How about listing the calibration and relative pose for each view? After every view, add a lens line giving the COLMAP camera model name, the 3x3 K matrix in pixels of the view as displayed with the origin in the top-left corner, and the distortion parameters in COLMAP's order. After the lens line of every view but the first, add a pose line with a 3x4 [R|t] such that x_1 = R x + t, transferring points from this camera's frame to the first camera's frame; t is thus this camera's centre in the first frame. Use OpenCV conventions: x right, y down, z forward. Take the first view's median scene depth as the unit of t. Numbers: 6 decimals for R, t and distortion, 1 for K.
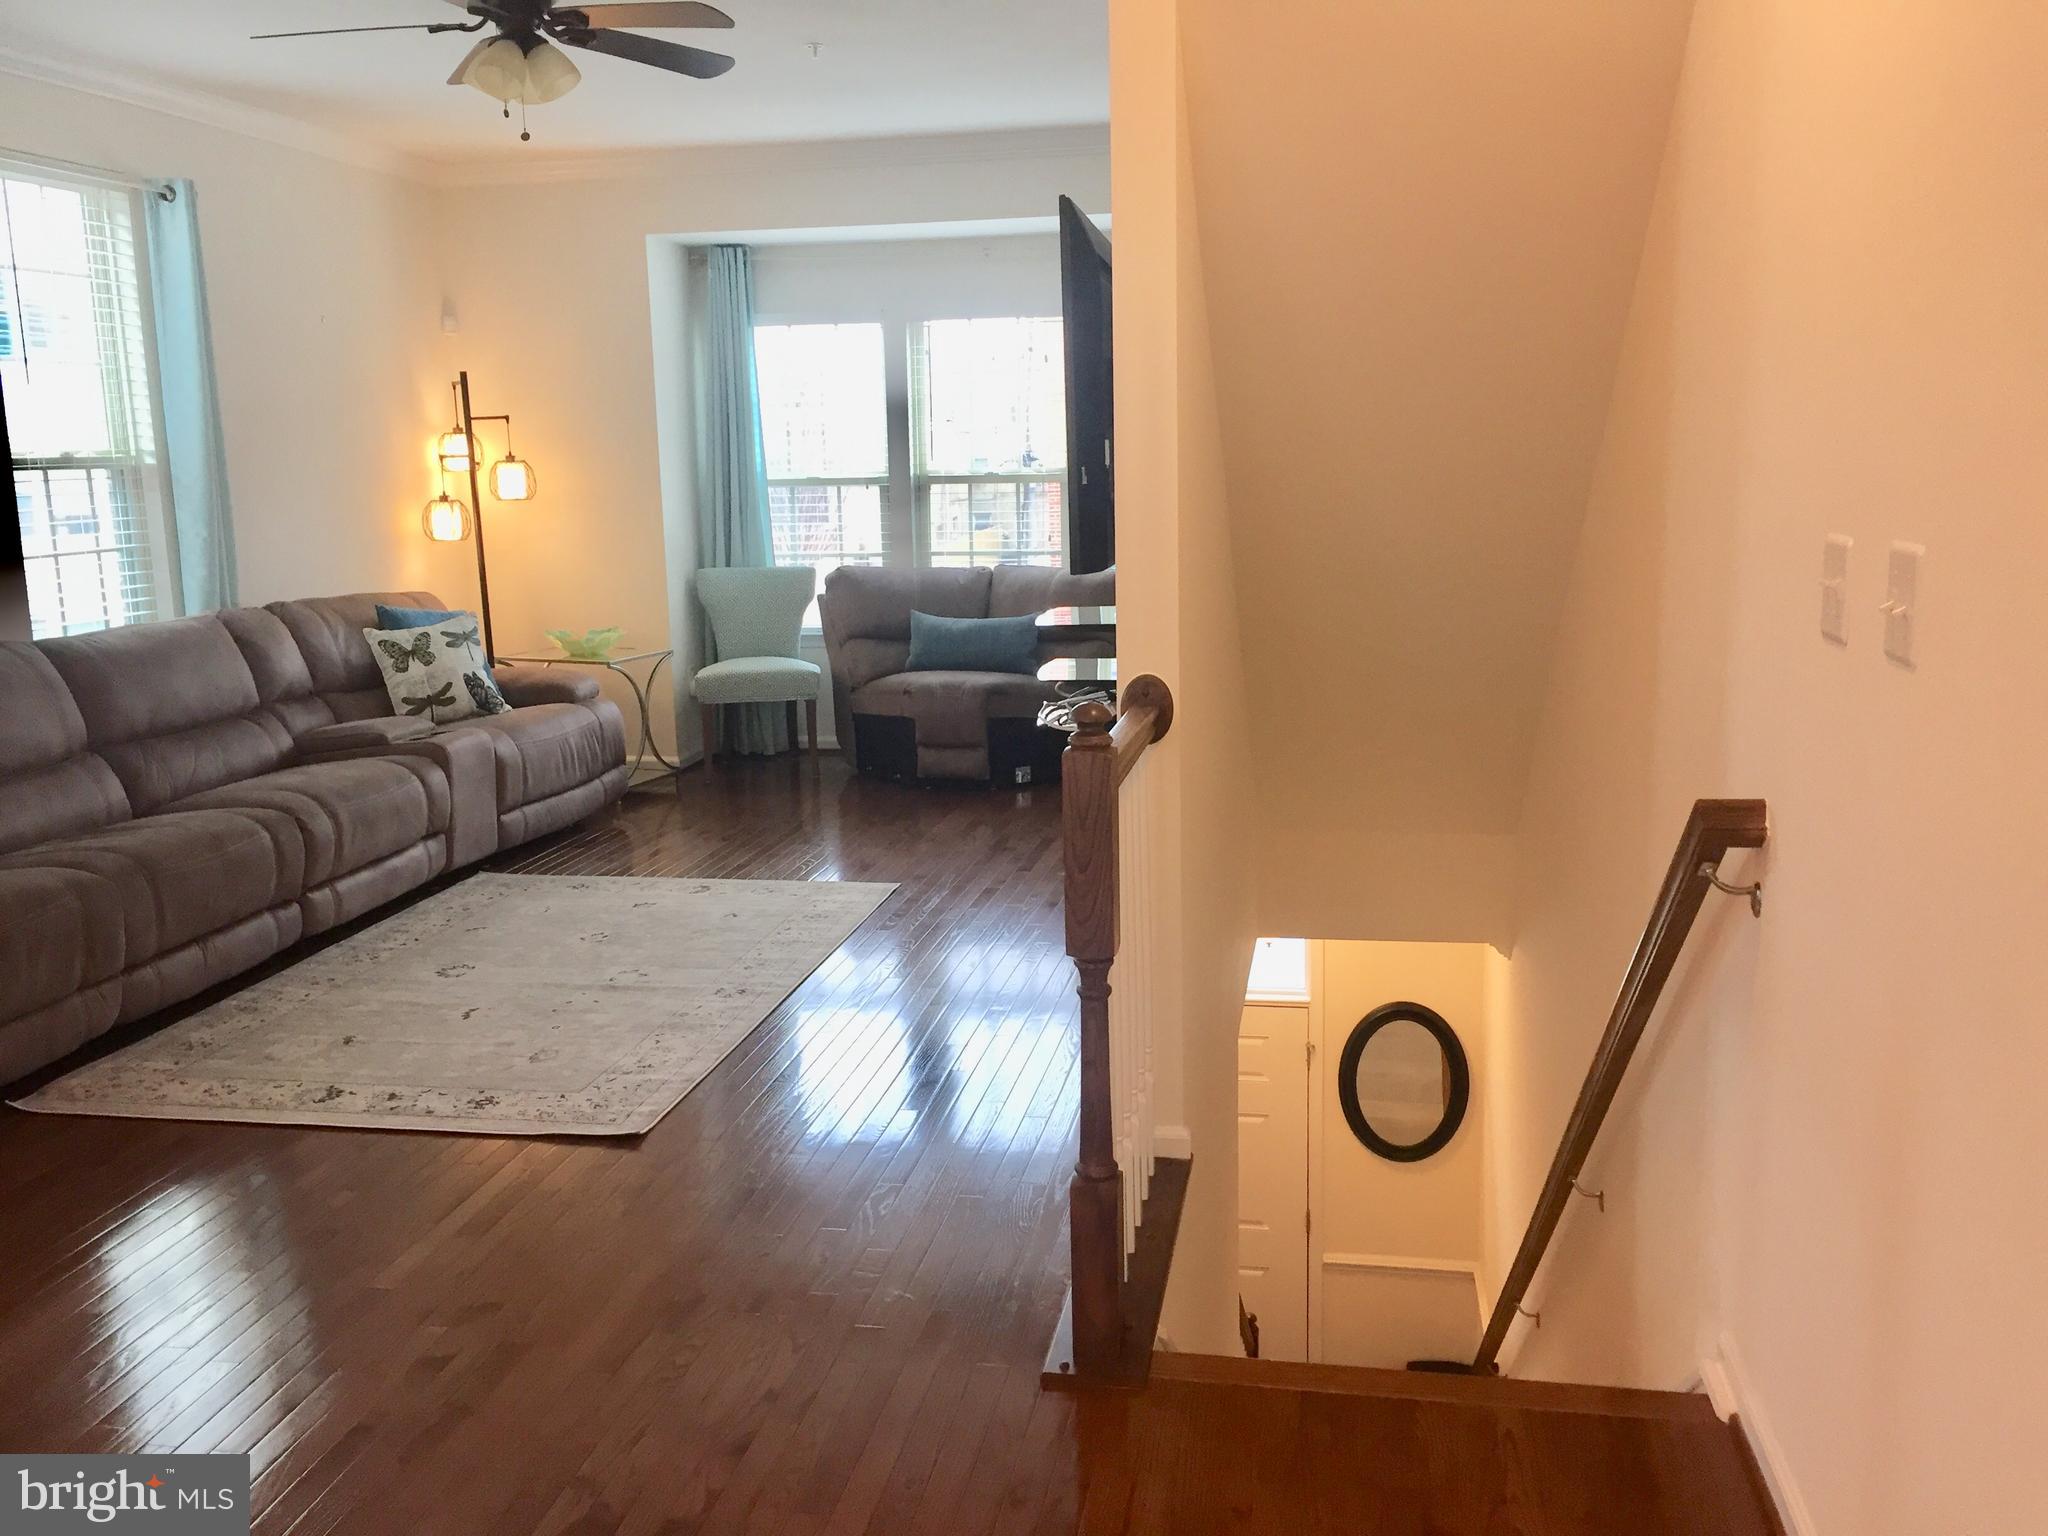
lens RADIAL K [[1746.3, 0, 1028.7], [0, 1746.3, 767.3], [0, 0, 1]] dist [0.083806, -0.126618]
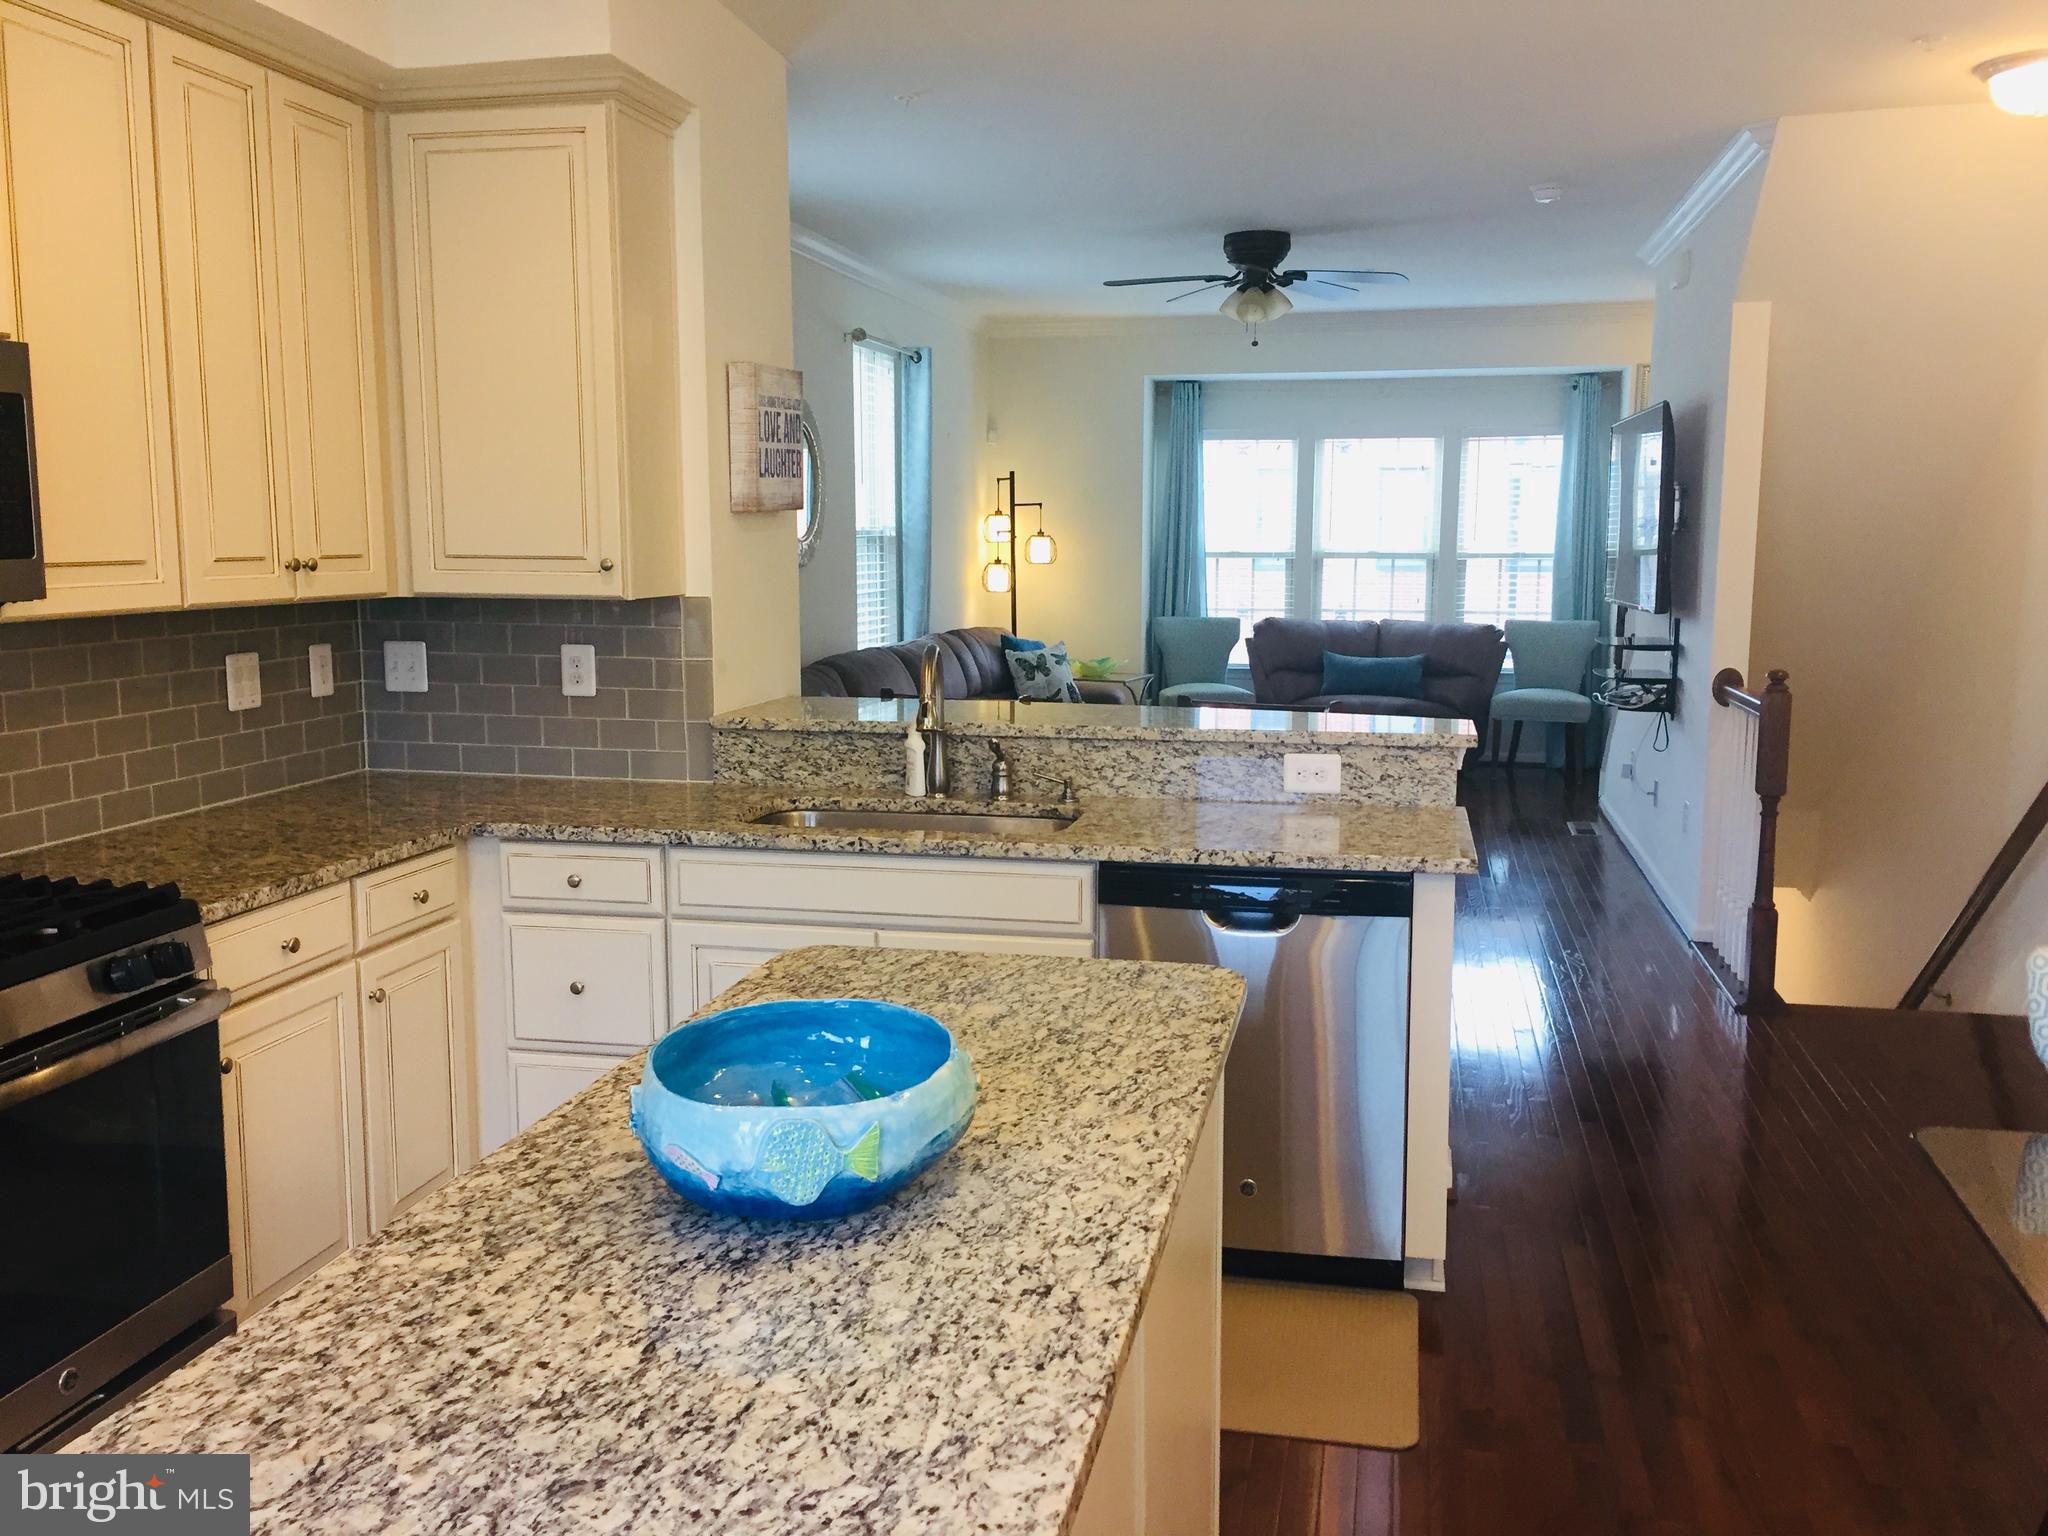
lens RADIAL K [[1746.3, 0, 1028.7], [0, 1746.3, 767.3], [0, 0, 1]] dist [0.083806, -0.126618]
pose [[0.999308, 0.028718, -0.023659, -0.356942], [-0.029644, 0.998769, -0.039766, 0.083606], [0.022488, 0.040440, 0.998929, -0.487718]]
